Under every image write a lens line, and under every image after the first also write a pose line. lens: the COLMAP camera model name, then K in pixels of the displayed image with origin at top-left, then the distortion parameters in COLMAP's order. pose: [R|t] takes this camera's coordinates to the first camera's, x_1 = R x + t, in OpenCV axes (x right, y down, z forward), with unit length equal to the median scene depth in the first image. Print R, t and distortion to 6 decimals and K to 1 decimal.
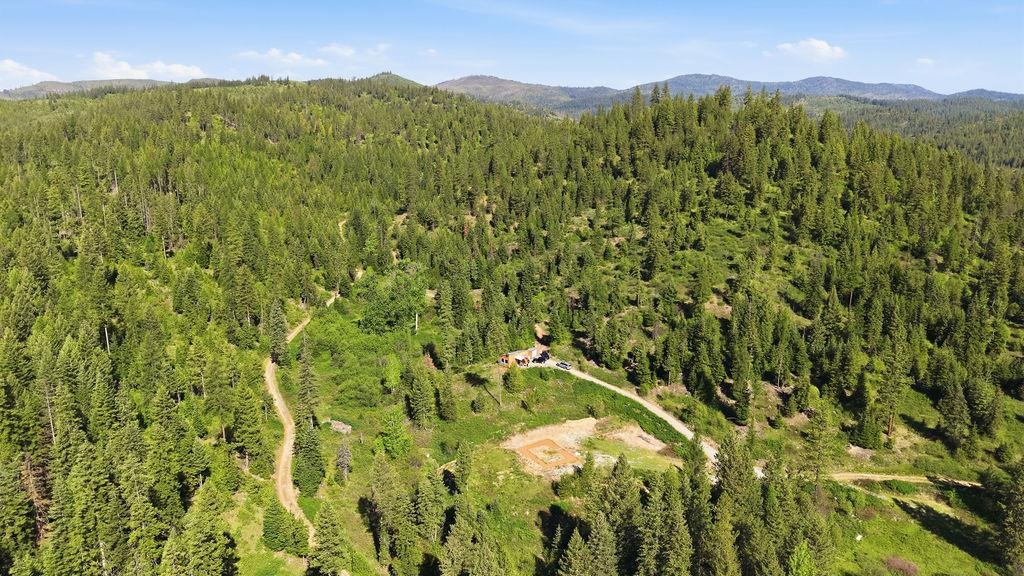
lens RADIAL K [[680.5, 0, 511.6], [0, 680.5, 288.1], [0, 0, 1]] dist [0.001471, -0.006800]
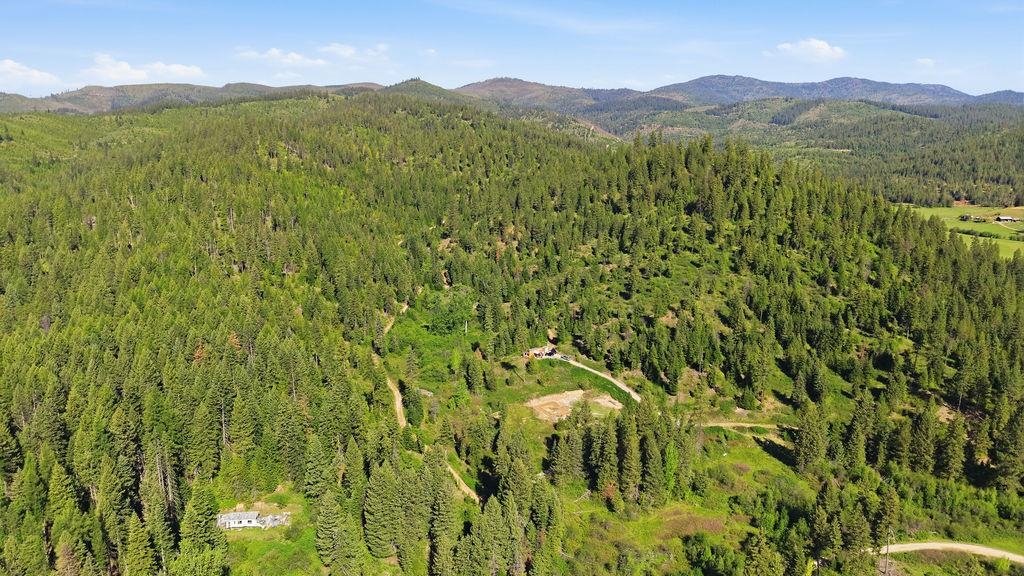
lens RADIAL K [[680.5, 0, 513.7], [0, 680.5, 284.4], [0, 0, 1]] dist [0.001471, -0.006800]
pose [[0.999517, 0.008866, -0.029783, 0.003748], [-0.008933, 0.999958, -0.002115, -0.039965], [0.029763, 0.002380, 0.999554, -0.456290]]
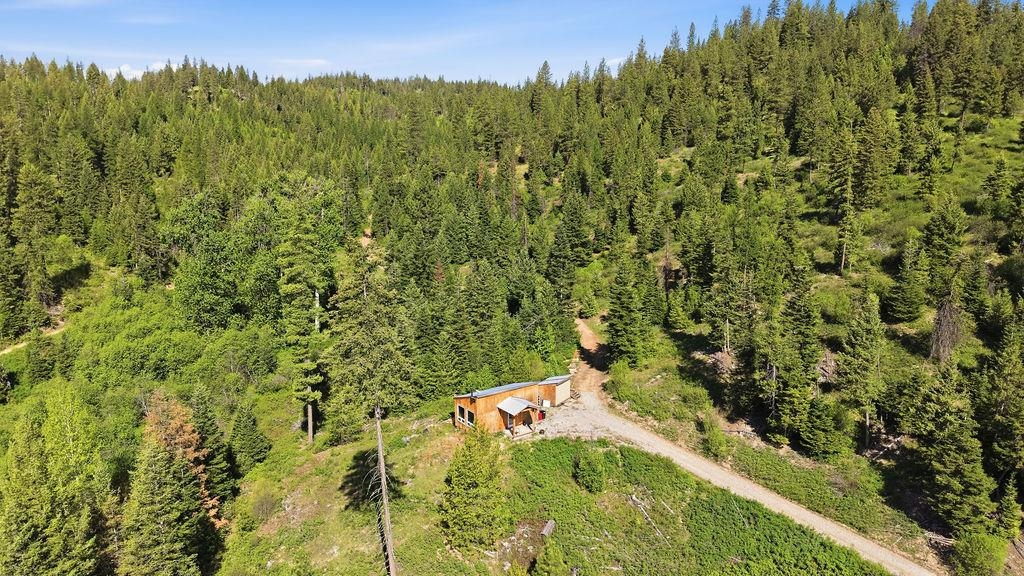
lens RADIAL K [[680.5, 0, 509.3], [0, 680.5, 290.3], [0, 0, 1]] dist [0.001471, -0.006800]
pose [[0.994498, 0.013703, -0.103852, 0.036762], [-0.016592, 0.999498, -0.027008, 0.048035], [0.103430, 0.028582, 0.994226, 0.580814]]
